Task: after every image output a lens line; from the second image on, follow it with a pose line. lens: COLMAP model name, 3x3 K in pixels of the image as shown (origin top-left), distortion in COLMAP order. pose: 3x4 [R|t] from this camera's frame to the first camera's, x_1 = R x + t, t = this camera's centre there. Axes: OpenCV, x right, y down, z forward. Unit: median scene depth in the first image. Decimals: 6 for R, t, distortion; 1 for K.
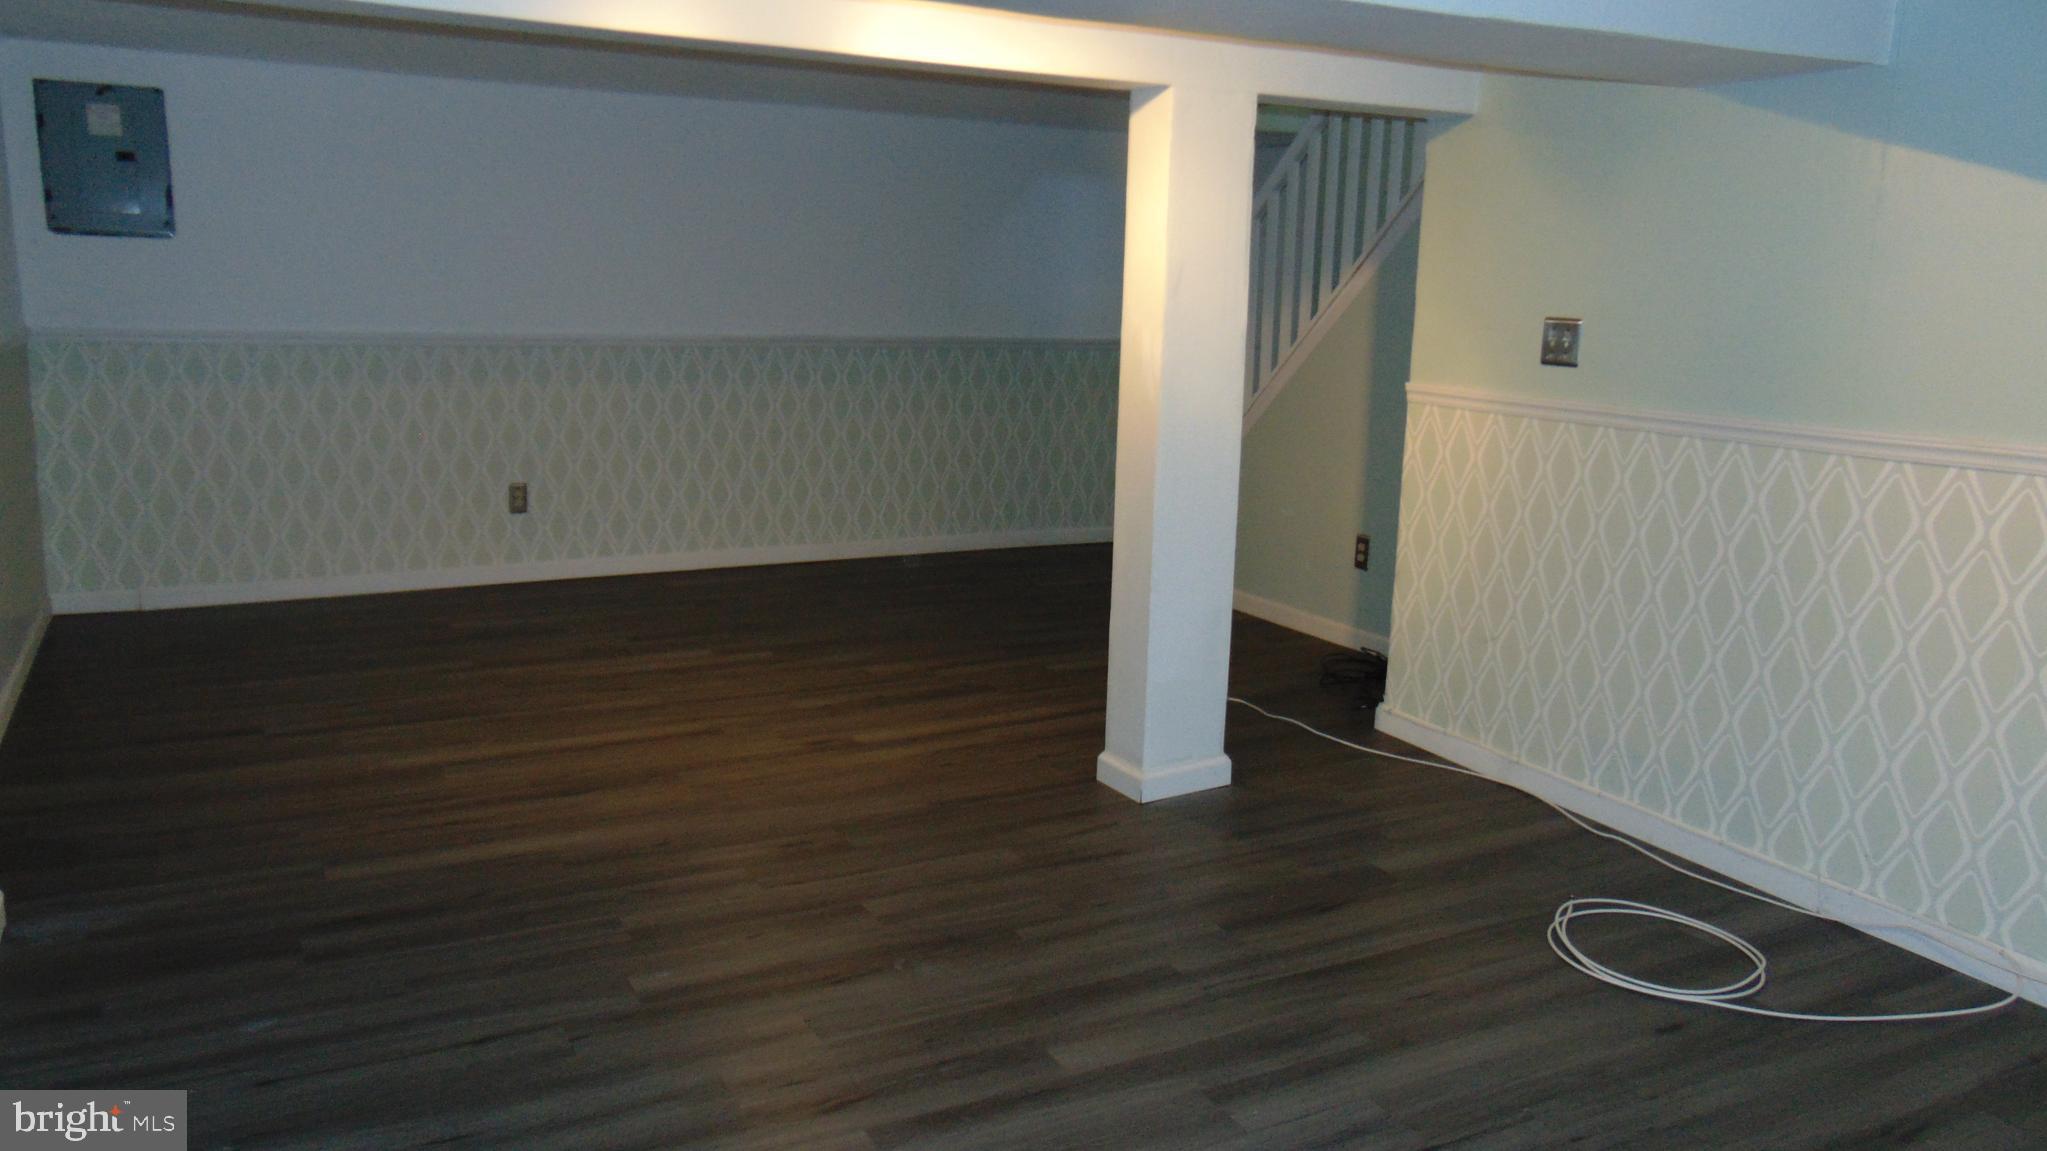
lens RADIAL K [[1464.2, 0, 1023.5], [0, 1464.2, 575.5], [0, 0, 1]] dist [0.114701, 0.000793]
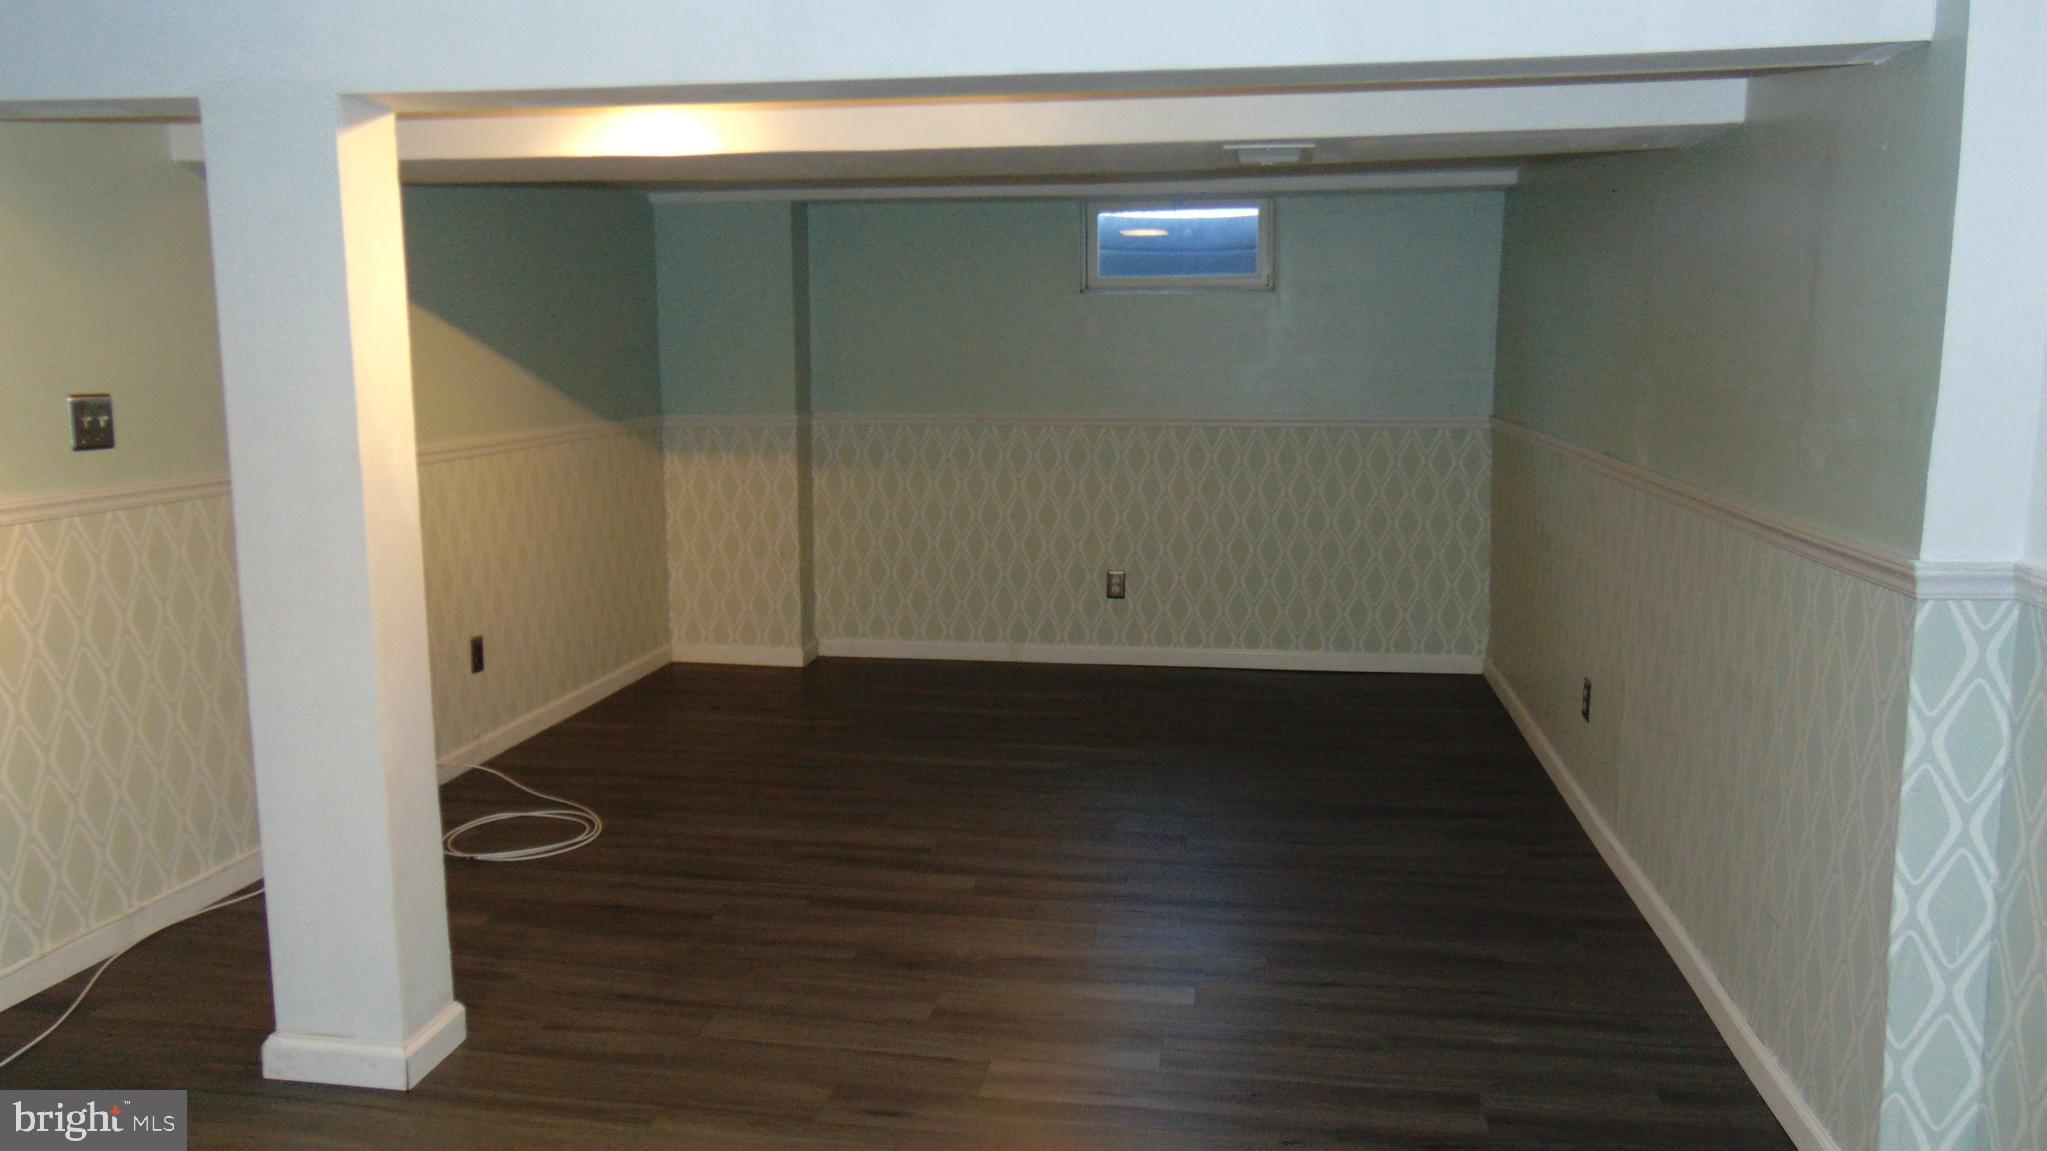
lens RADIAL K [[1528.1, 0, 1029.2], [0, 1528.1, 570.0], [0, 0, 1]] dist [-0.040489, 0.080627]
pose [[-0.787331, -0.104667, 0.607581, -0.622336], [0.120014, 0.940613, 0.317558, -0.296887], [-0.604737, 0.322942, -0.728012, 1.369589]]
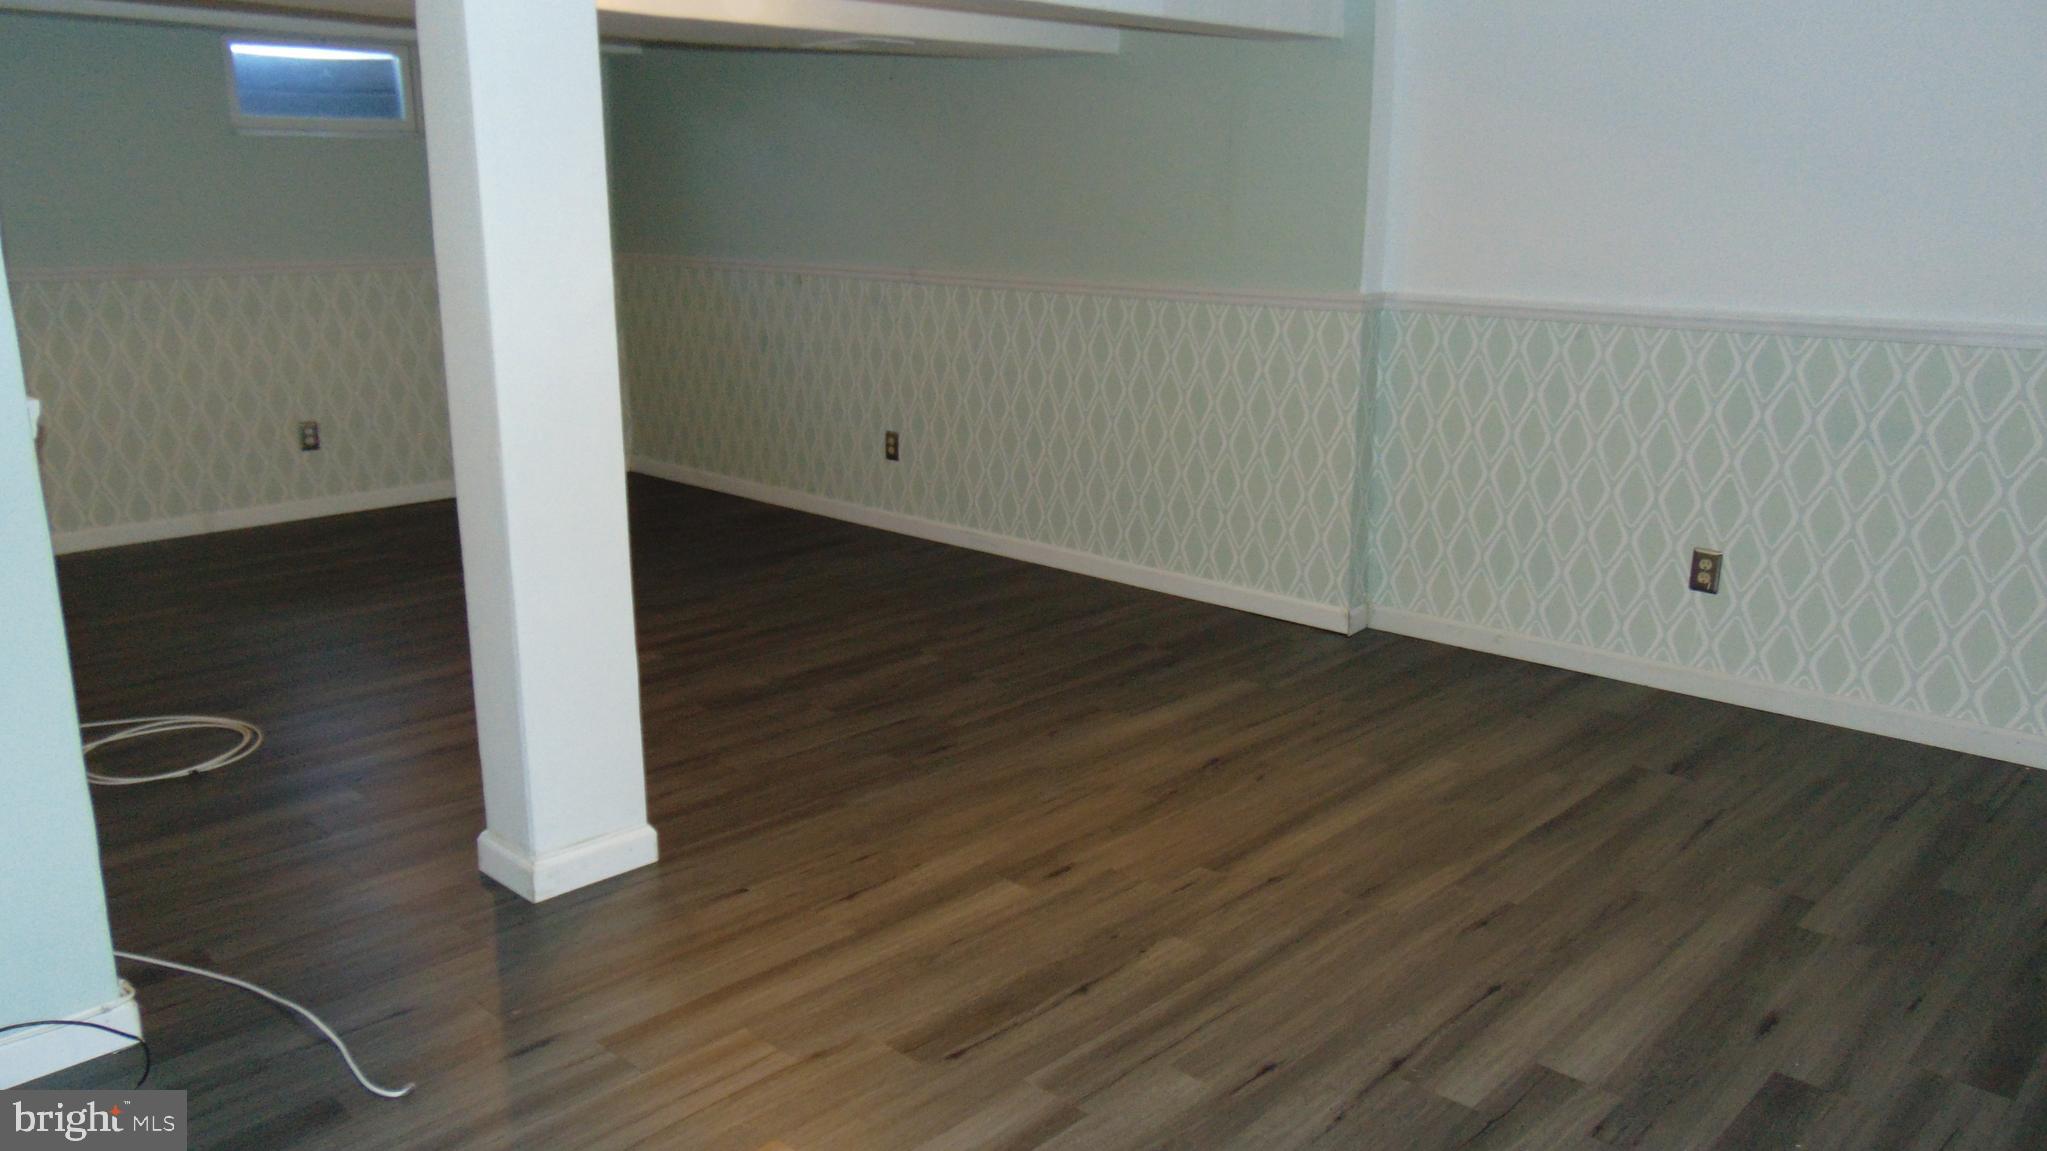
lens RADIAL K [[1511.9, 0, 930.9], [0, 1511.9, 604.4], [0, 0, 1]] dist [0.064994, 0.000524]
pose [[-0.963447, 0.054285, -0.262340, 0.123950], [-0.071882, 0.890964, 0.448349, -0.379028], [0.258074, 0.450818, -0.854494, 1.802620]]
